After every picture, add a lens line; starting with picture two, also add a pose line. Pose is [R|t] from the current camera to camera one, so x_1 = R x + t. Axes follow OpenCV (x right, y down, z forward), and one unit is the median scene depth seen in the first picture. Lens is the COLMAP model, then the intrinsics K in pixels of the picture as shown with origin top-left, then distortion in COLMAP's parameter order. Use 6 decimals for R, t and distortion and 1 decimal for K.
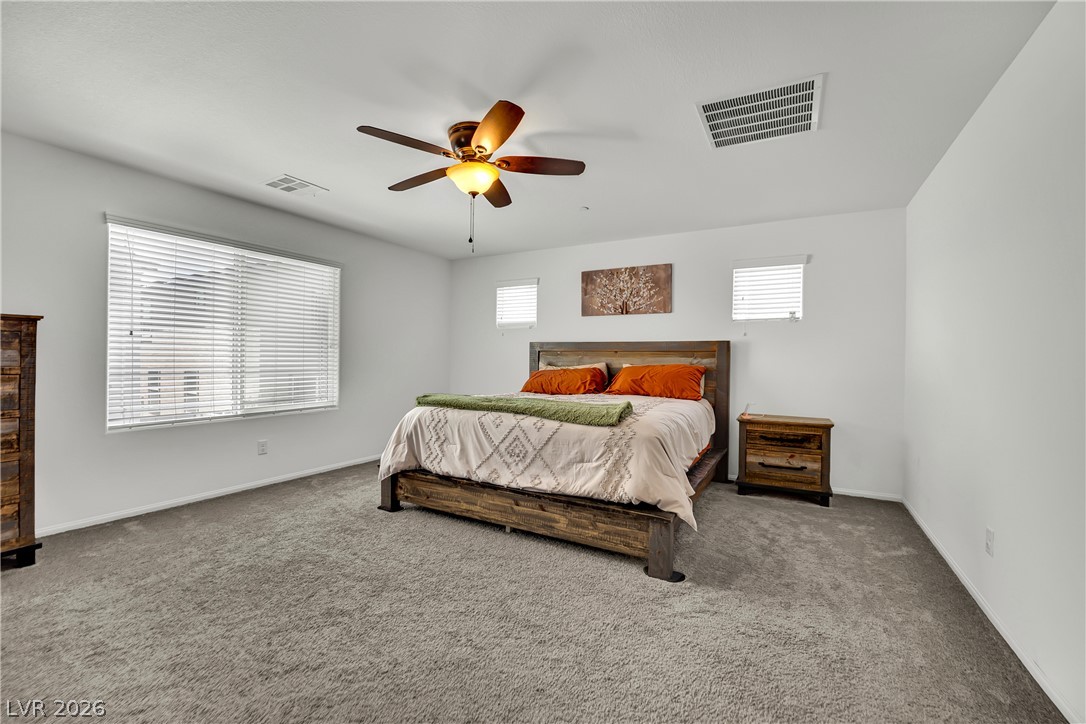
lens RADIAL K [[445.2, 0, 534.5], [0, 445.2, 363.0], [0, 0, 1]] dist [-0.008194, -0.000377]
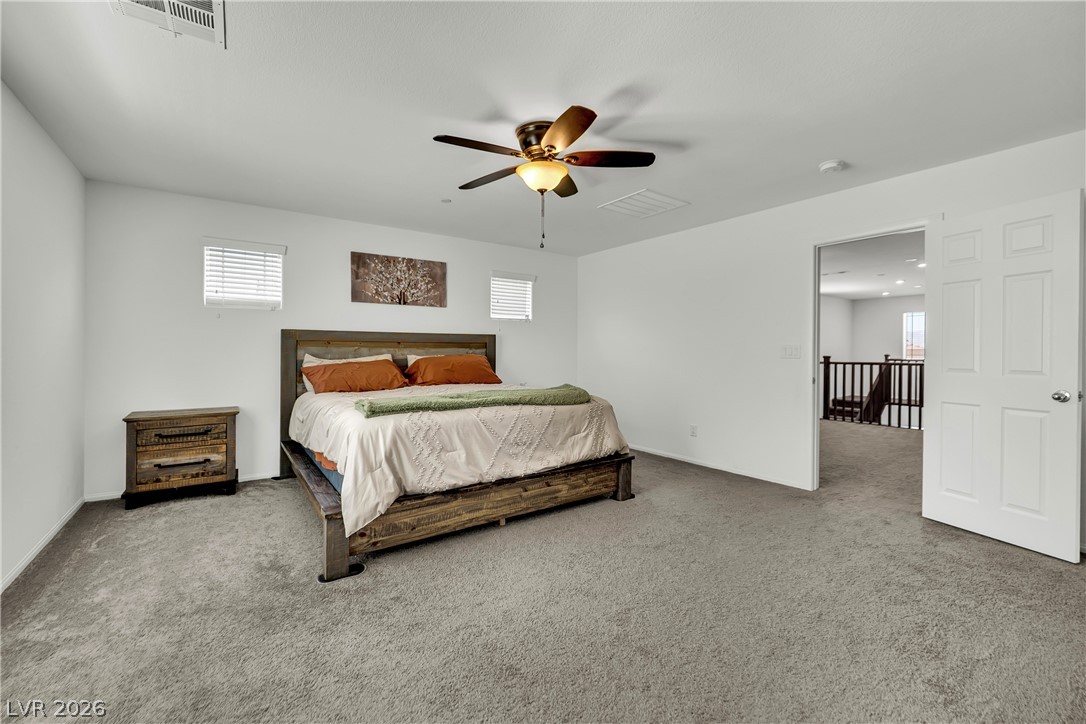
lens RADIAL K [[445.2, 0, 534.3], [0, 445.2, 354.1], [0, 0, 1]] dist [-0.008194, -0.000377]
pose [[0.435535, -0.018370, 0.899984, -0.682369], [0.012956, 0.999816, 0.014138, -0.011539], [-0.900078, 0.005503, 0.435693, 0.371550]]
